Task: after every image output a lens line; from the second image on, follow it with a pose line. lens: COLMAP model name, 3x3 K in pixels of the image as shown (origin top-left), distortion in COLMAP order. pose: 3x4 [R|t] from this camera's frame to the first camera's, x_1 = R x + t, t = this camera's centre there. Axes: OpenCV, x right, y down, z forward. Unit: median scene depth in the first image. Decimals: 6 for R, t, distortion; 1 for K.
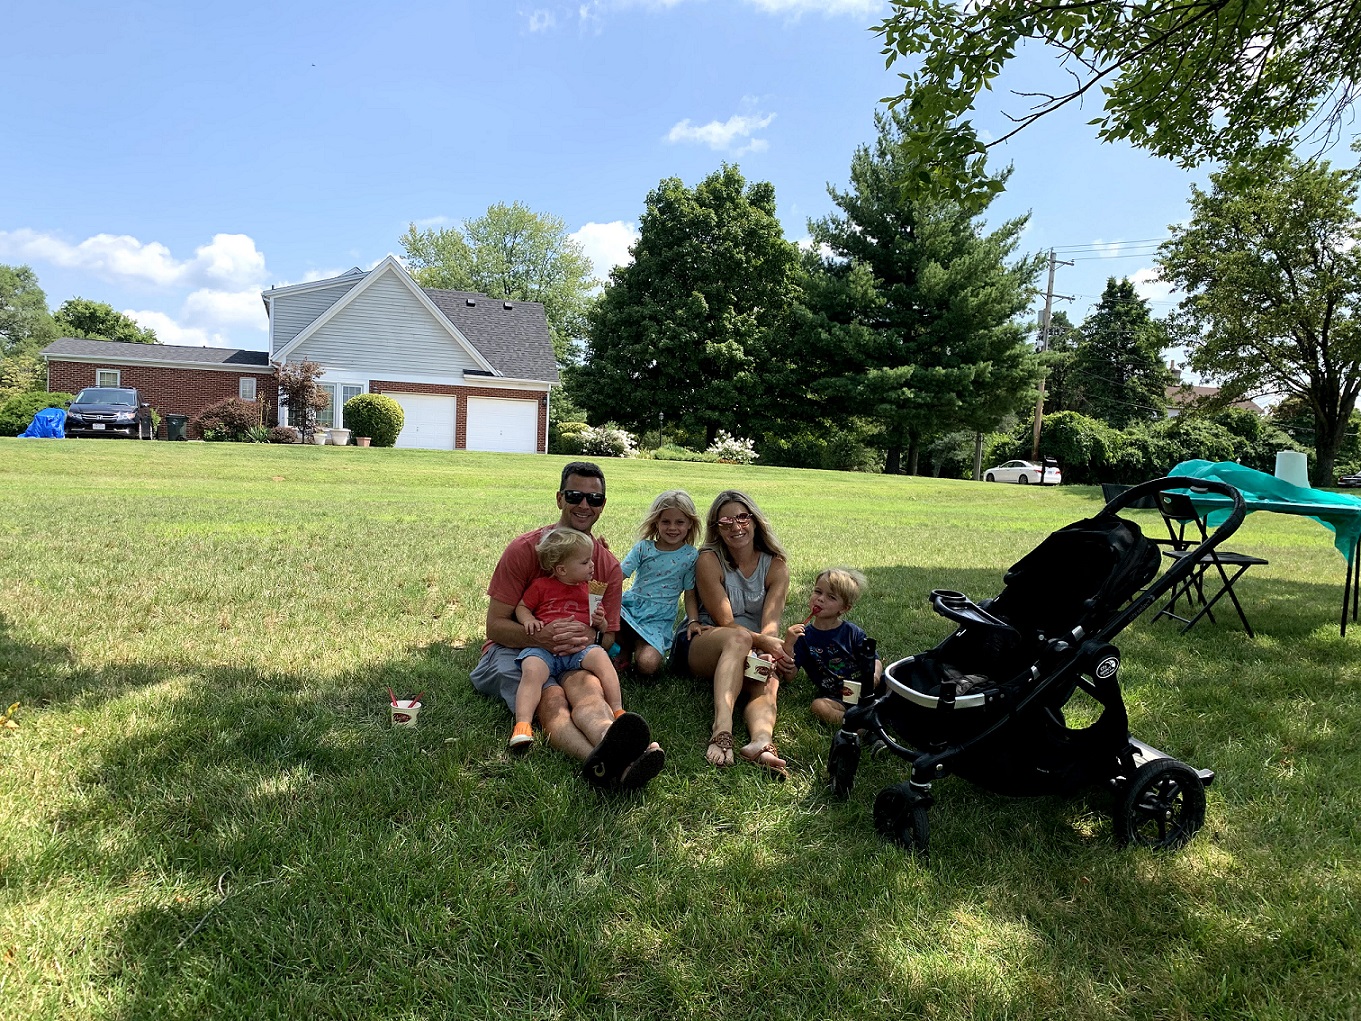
lens RADIAL K [[1043.3, 0, 688.8], [0, 1043.3, 517.5], [0, 0, 1]] dist [0.045884, -0.048508]
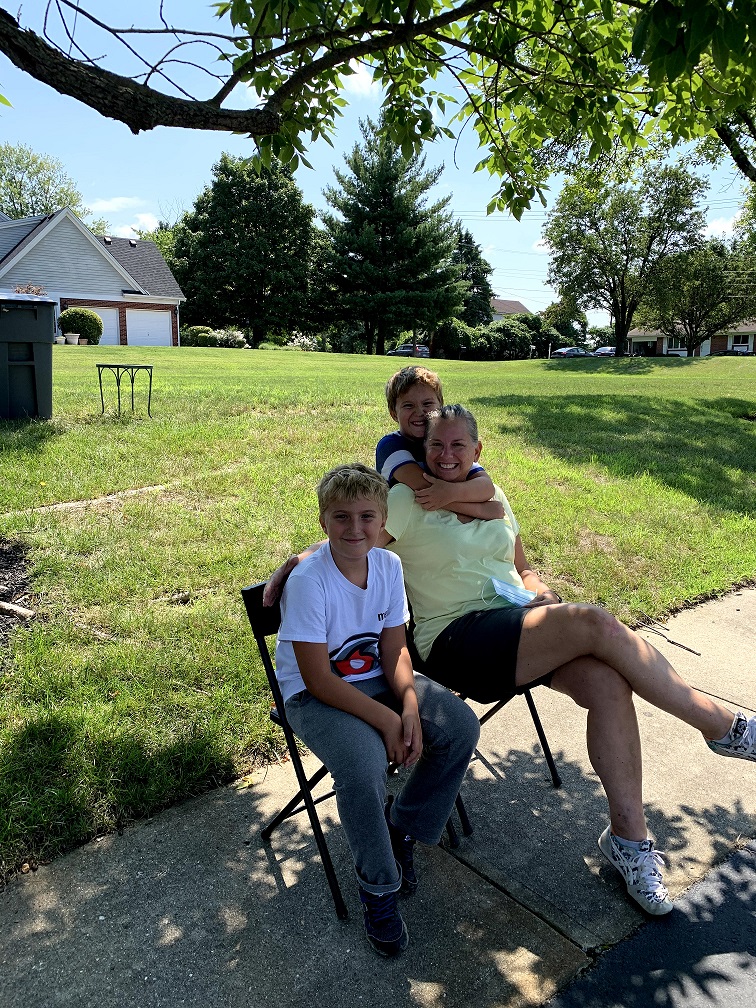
lens RADIAL K [[772.7, 0, 370.1], [0, 772.7, 521.1], [0, 0, 1]] dist [0.045884, -0.048508]
pose [[0.928552, -0.097761, 0.358097, -0.311910], [0.037471, 0.984455, 0.171596, 0.003579], [-0.369305, -0.145918, 0.917781, -0.174190]]
